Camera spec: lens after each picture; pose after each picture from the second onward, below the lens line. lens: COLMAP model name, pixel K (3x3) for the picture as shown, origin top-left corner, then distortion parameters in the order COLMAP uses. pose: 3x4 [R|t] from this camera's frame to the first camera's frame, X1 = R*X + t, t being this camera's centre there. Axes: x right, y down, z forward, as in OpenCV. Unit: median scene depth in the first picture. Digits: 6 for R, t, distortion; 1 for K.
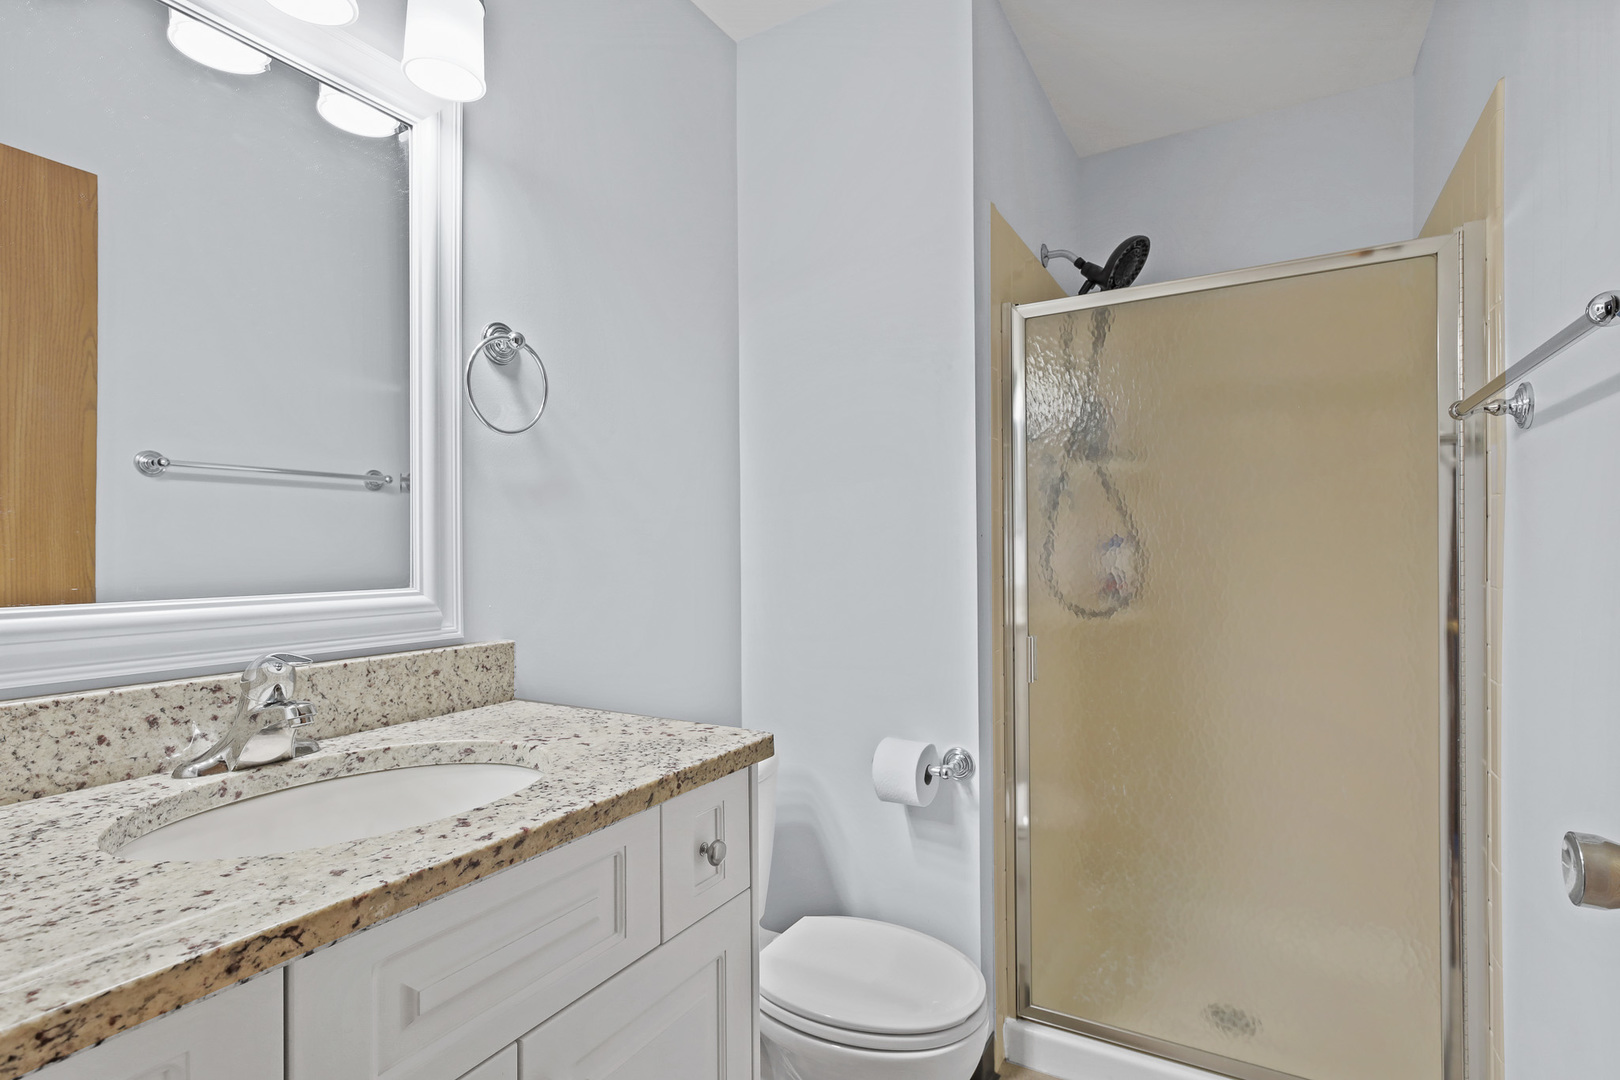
lens RADIAL K [[815.3, 0, 805.9], [0, 815.3, 522.0], [0, 0, 1]] dist [0.003990, 0.000305]
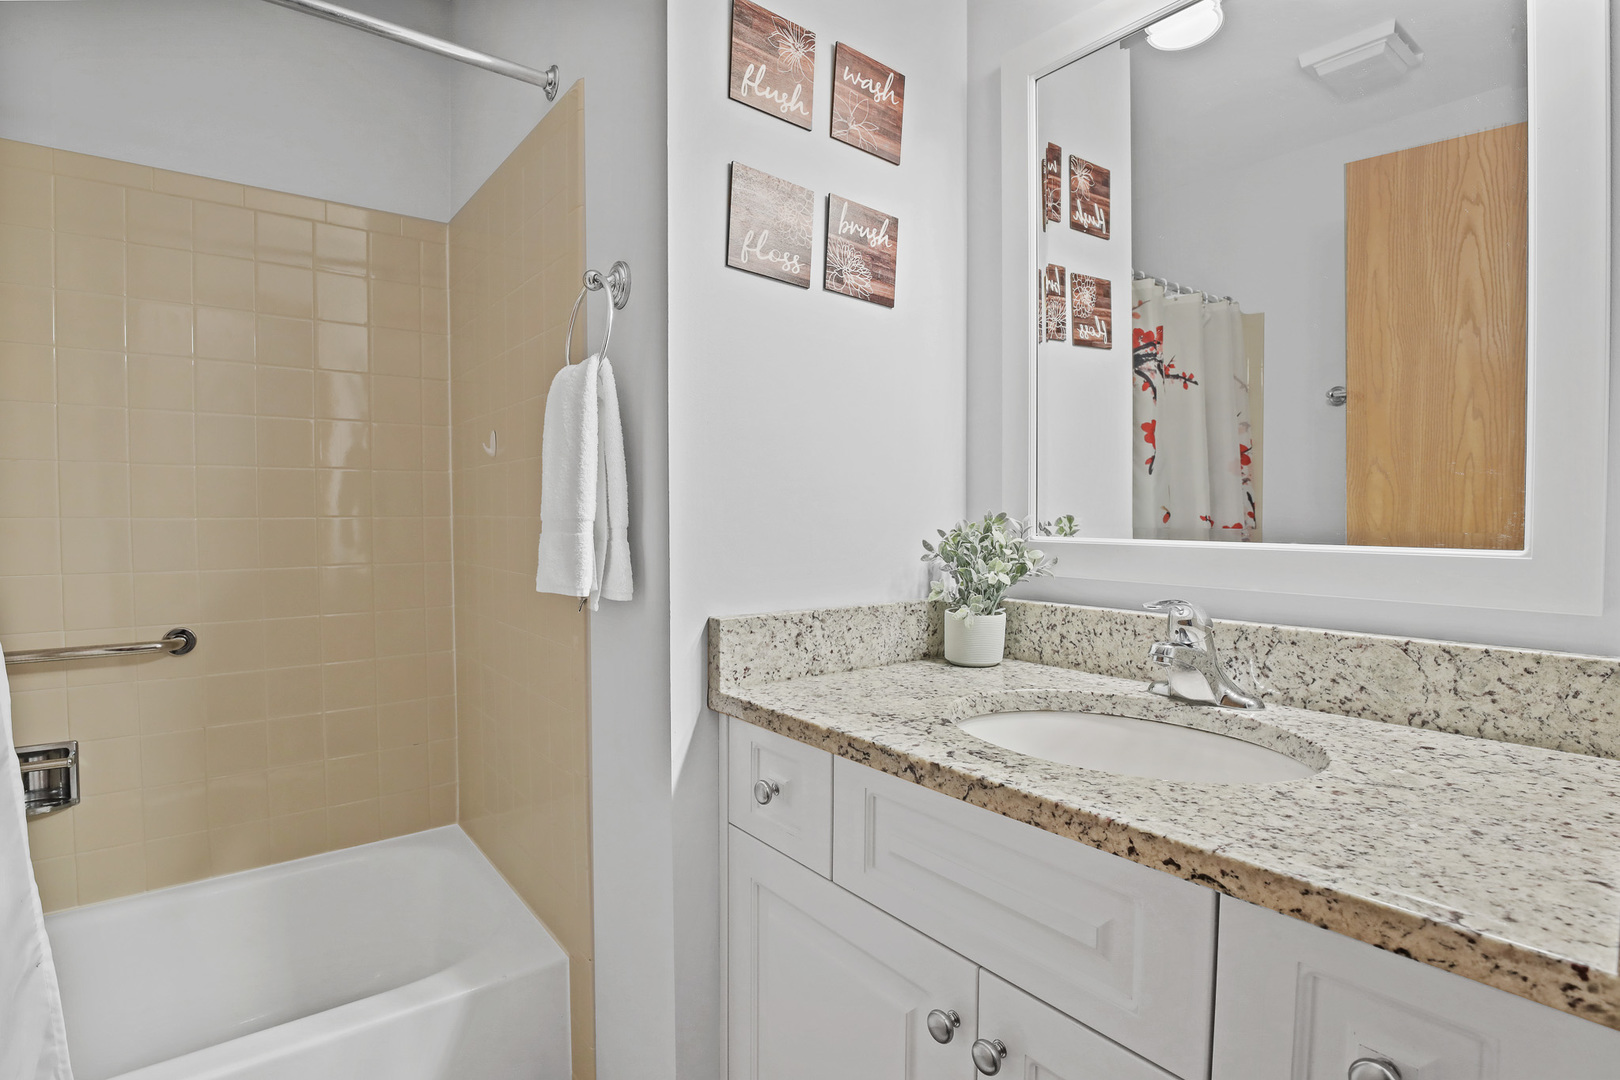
lens RADIAL K [[815.3, 0, 805.9], [0, 815.3, 522.0], [0, 0, 1]] dist [0.003990, 0.000305]
pose [[-0.376388, 0.031265, -0.925934, 0.635781], [0.037512, 0.999125, 0.018488, 0.011479], [0.925702, -0.027775, -0.377231, 1.054756]]
